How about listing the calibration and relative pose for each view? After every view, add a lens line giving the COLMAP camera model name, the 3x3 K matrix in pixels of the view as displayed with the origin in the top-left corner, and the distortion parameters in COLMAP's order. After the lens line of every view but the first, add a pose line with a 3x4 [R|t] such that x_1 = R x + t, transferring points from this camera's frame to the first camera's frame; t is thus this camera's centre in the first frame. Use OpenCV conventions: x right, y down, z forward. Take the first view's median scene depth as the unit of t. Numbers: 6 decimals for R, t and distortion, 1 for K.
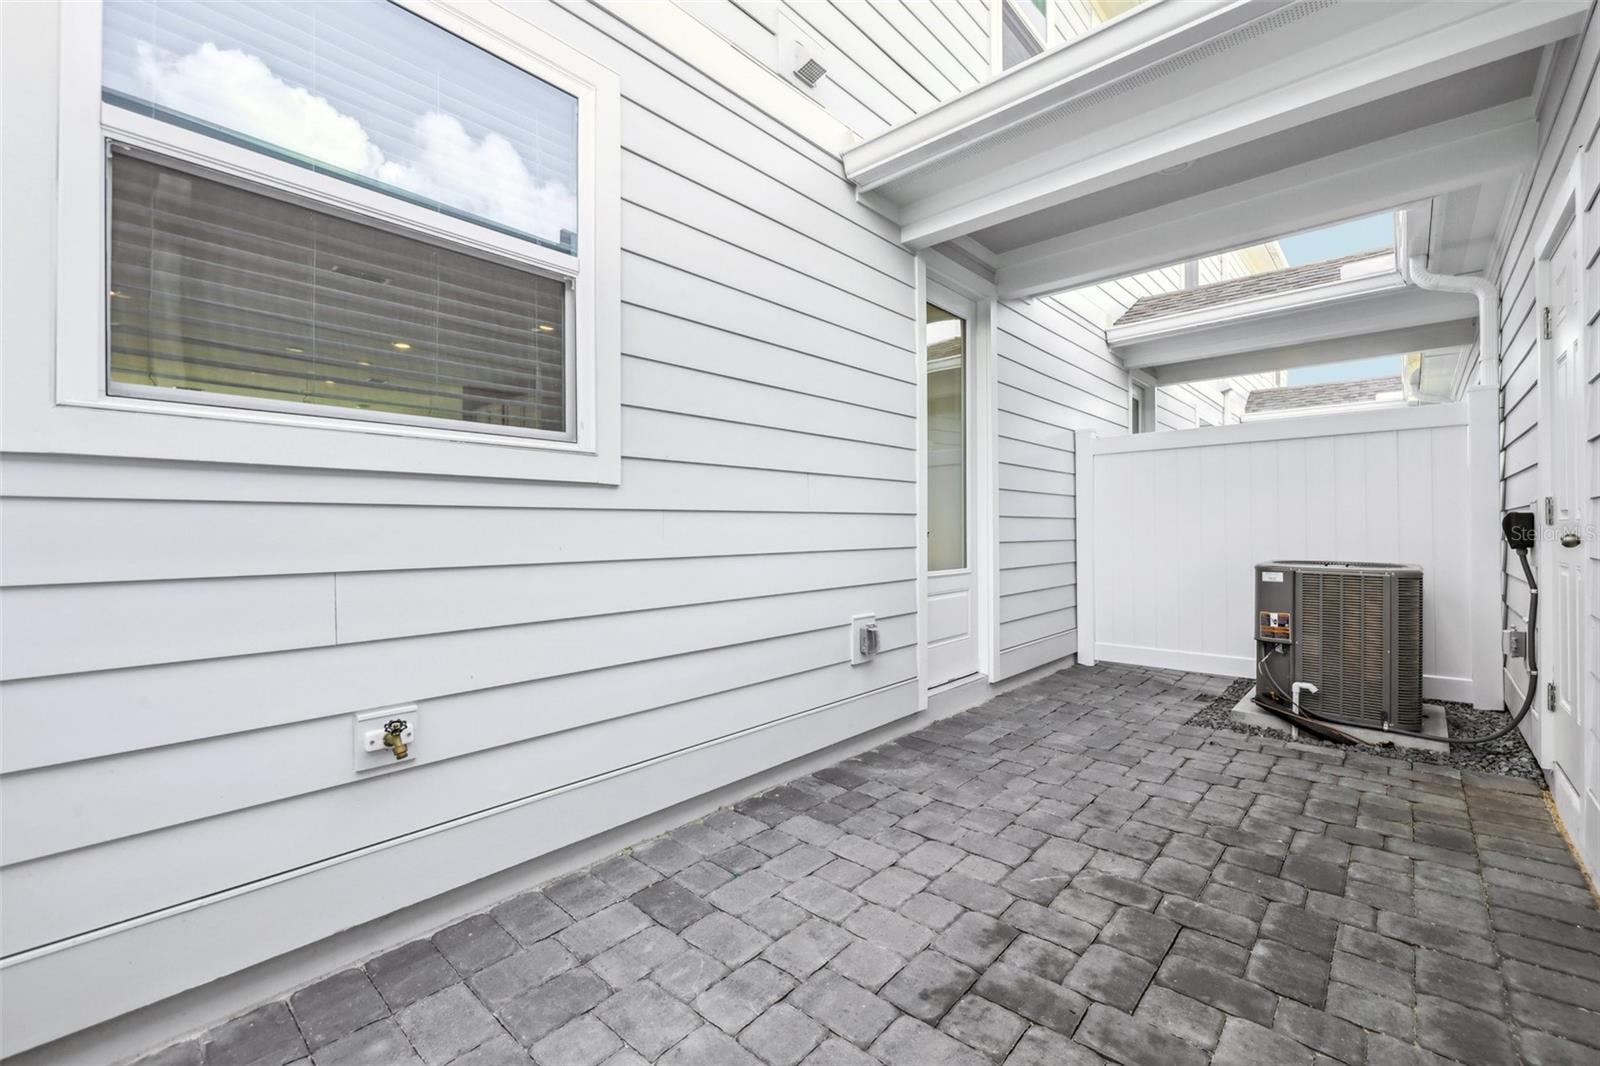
lens RADIAL K [[683.7, 0, 786.0], [0, 683.7, 533.3], [0, 0, 1]] dist [0.005173, -0.001036]
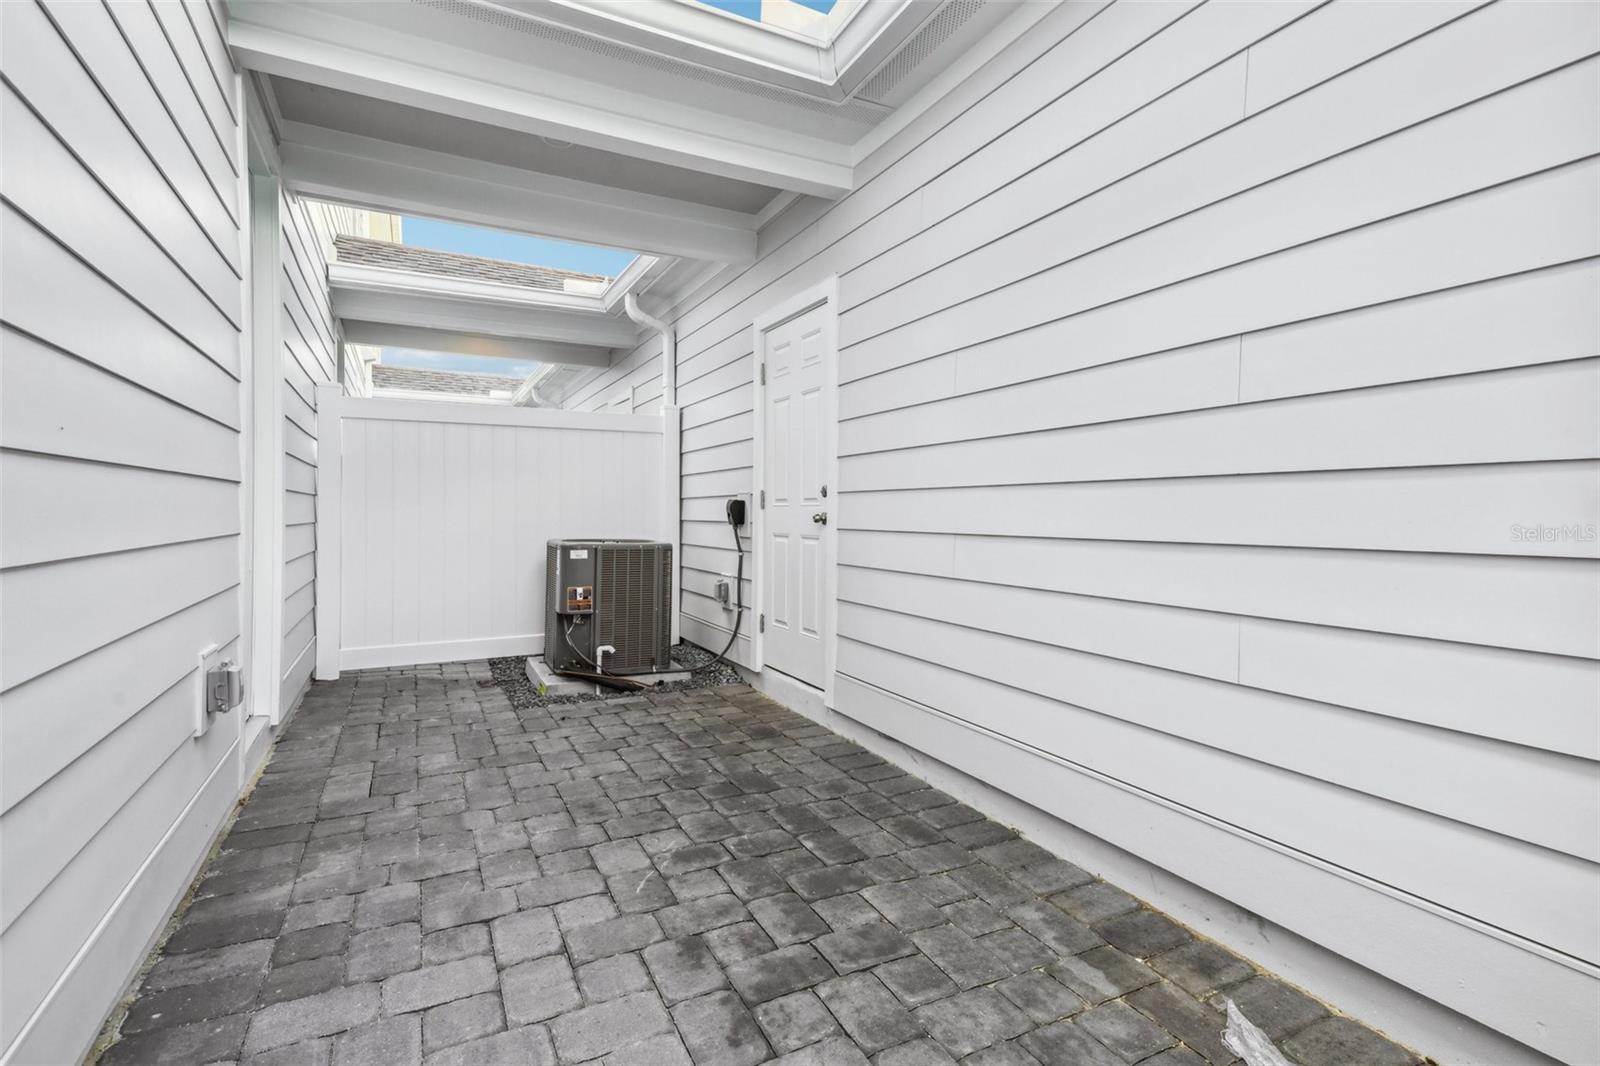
lens RADIAL K [[753.2, 0, 793.9], [0, 753.2, 520.7], [0, 0, 1]] dist [0.049868, -0.001194]
pose [[0.356523, -0.004497, 0.934276, -0.439849], [-0.000140, 0.999988, 0.004867, 0.006415], [-0.934287, -0.001866, 0.356518, 0.378591]]
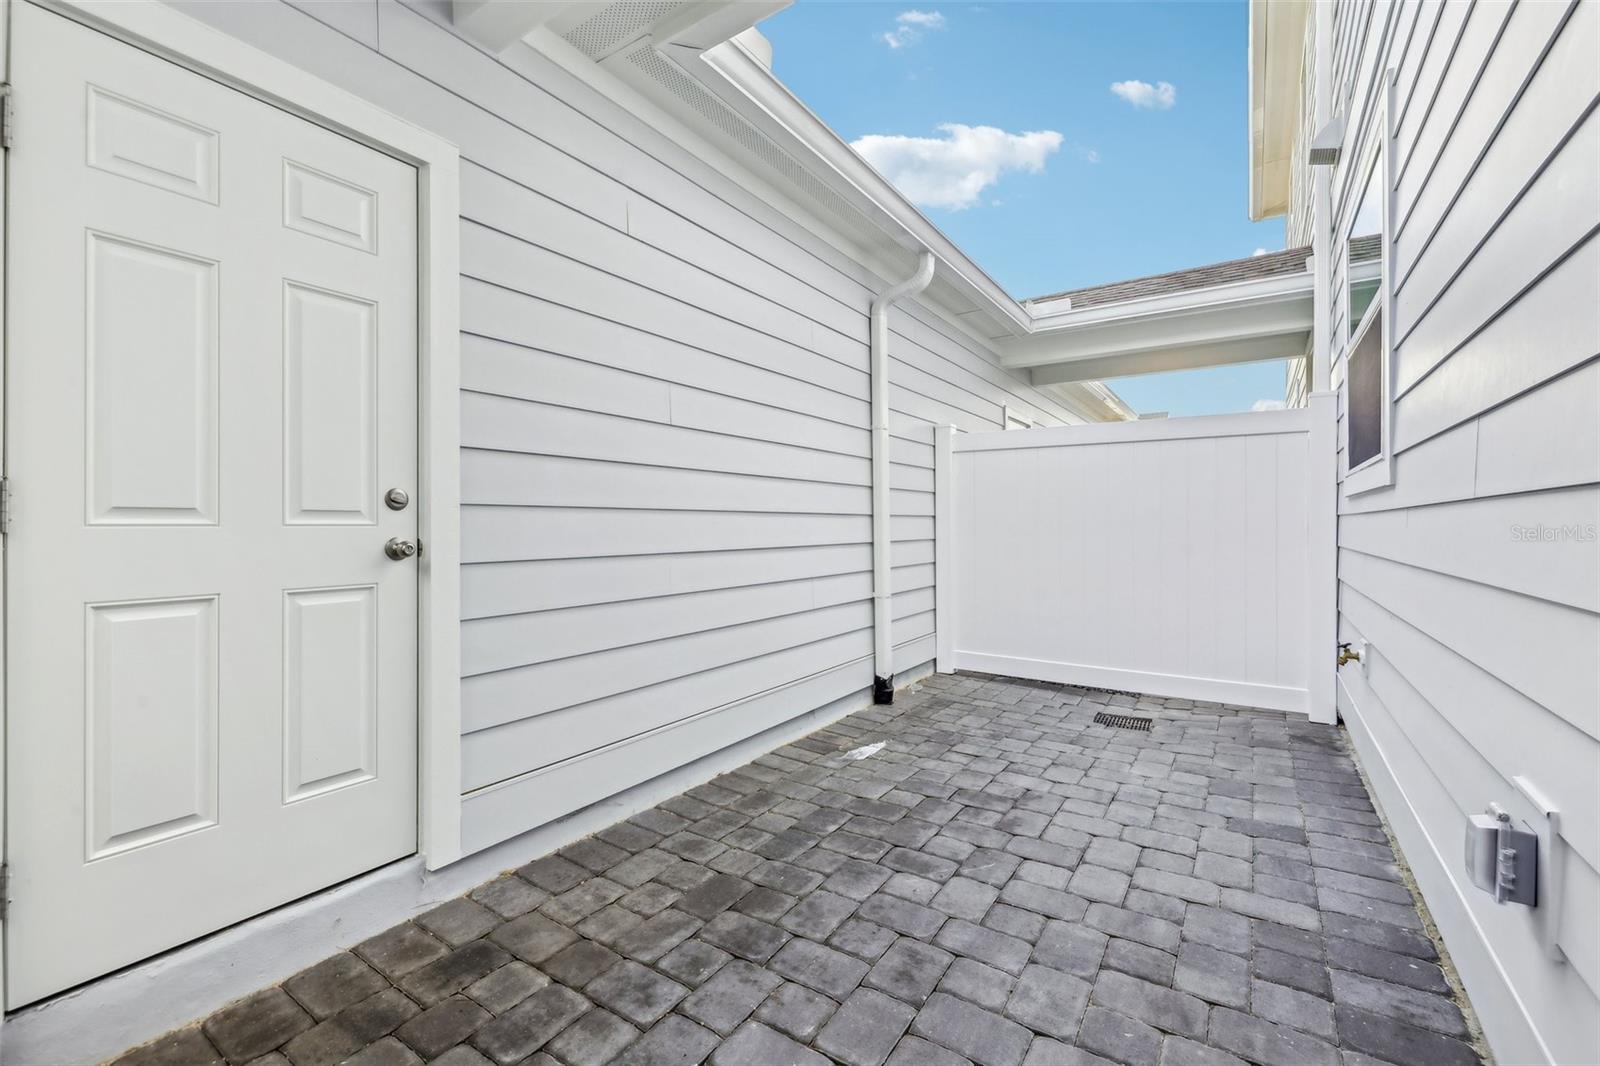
lens RADIAL K [[683.7, 0, 789.1], [0, 683.7, 525.7], [0, 0, 1]] dist [0.005173, -0.001036]
pose [[-0.989839, 0.006877, -0.142028, 0.697552], [0.005434, 0.999930, 0.010548, -0.023024], [0.142091, 0.009669, -0.989806, 1.701801]]
